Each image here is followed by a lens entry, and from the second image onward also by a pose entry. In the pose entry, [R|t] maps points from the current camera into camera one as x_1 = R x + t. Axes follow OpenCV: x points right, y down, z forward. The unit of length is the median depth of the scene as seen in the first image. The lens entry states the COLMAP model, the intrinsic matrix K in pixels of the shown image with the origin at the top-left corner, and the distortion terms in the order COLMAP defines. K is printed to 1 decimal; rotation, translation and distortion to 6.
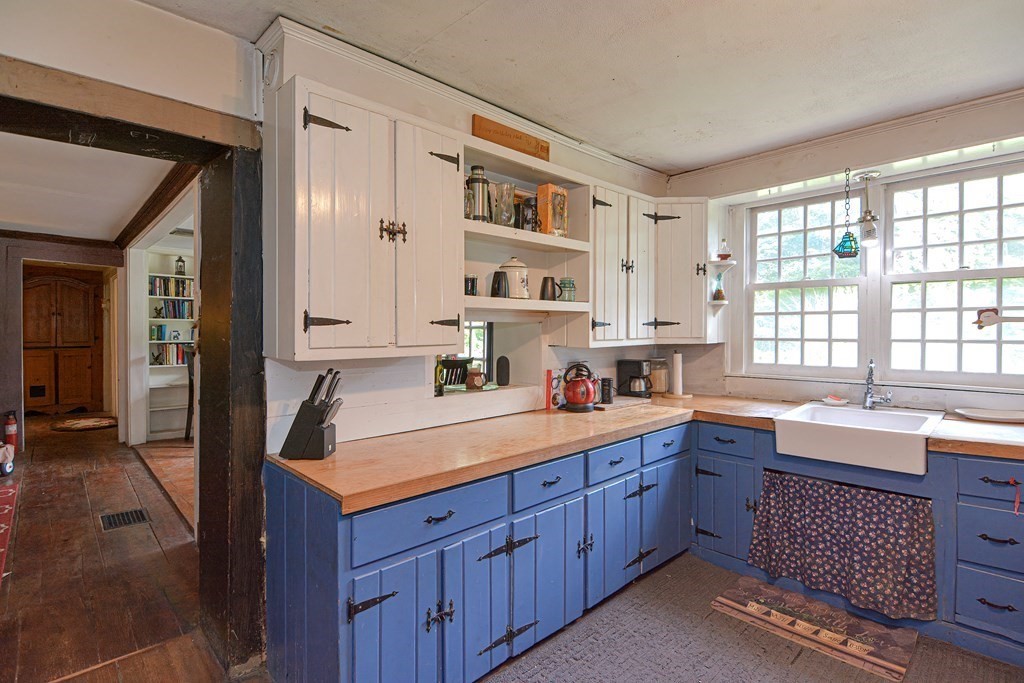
lens RADIAL K [[499.3, 0, 518.7], [0, 499.3, 331.4], [0, 0, 1]] dist [0.000107, -0.006730]
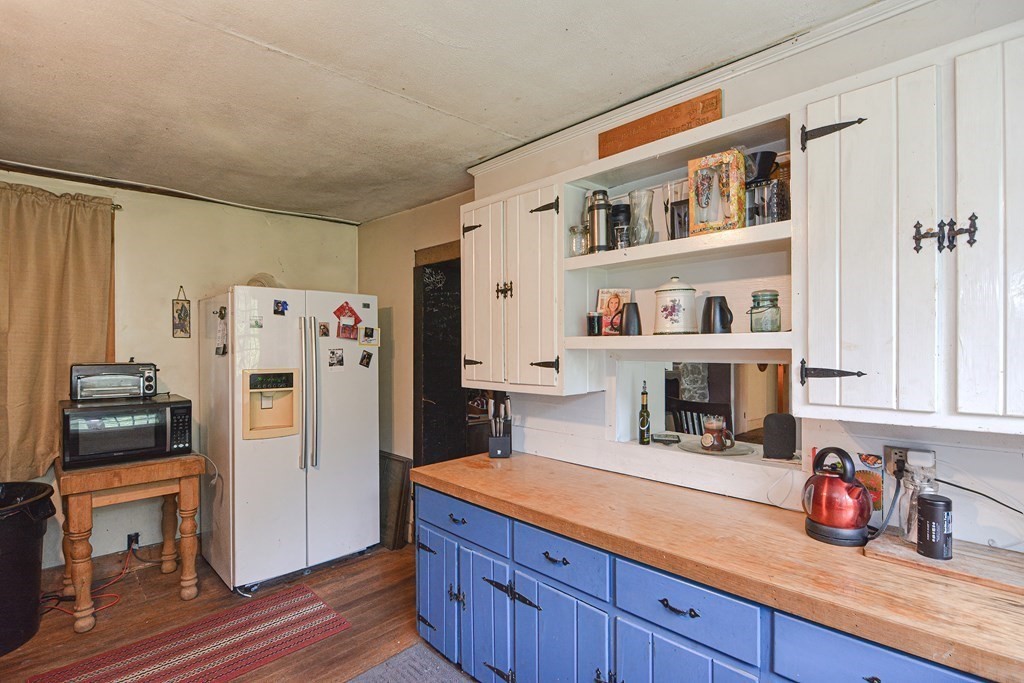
lens RADIAL K [[499.3, 0, 514.8], [0, 499.3, 346.6], [0, 0, 1]] dist [0.000107, -0.006730]
pose [[-0.003980, 0.001990, -0.999990, 0.710334], [0.000817, 0.999998, 0.001987, -0.044741], [0.999992, -0.000809, -0.003981, 0.735407]]
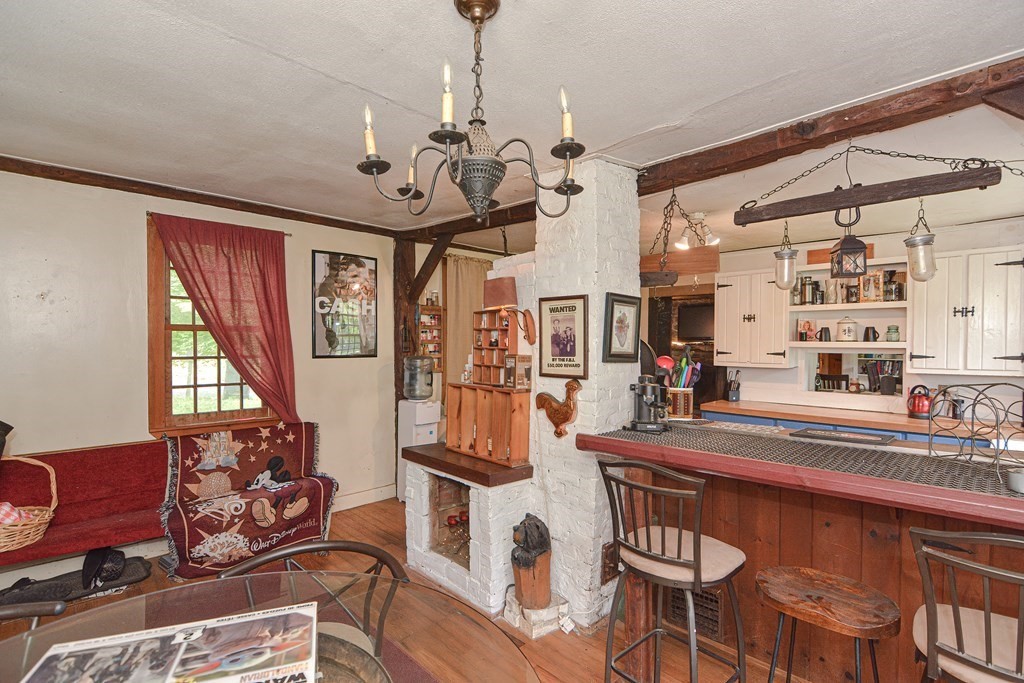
lens RADIAL K [[499.3, 0, 515.7], [0, 499.3, 346.3], [0, 0, 1]] dist [0.000107, -0.006730]
pose [[0.005209, 0.011795, -0.999917, 1.670316], [-0.009124, 0.999889, 0.011747, -0.053446], [0.999945, 0.009062, 0.005316, -0.162159]]
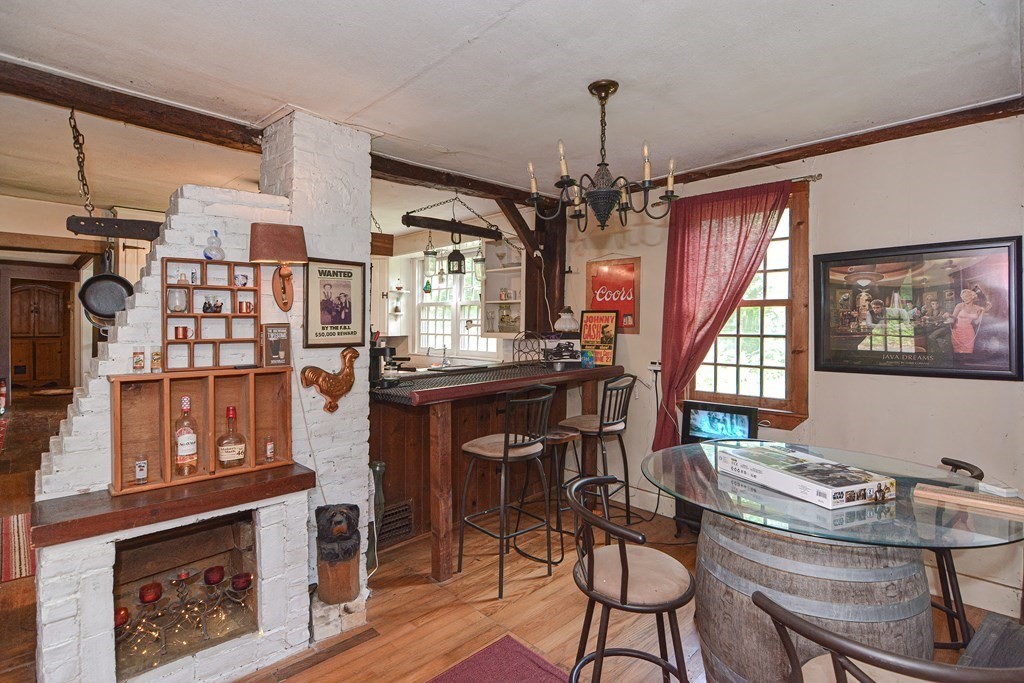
lens RADIAL K [[499.3, 0, 503.5], [0, 499.3, 325.8], [0, 0, 1]] dist [0.000107, -0.006730]
pose [[0.999974, 0.006975, 0.002072, 0.975720], [-0.006976, 0.999975, 0.000830, -0.022083], [-0.002066, -0.000844, 0.999998, -1.005872]]
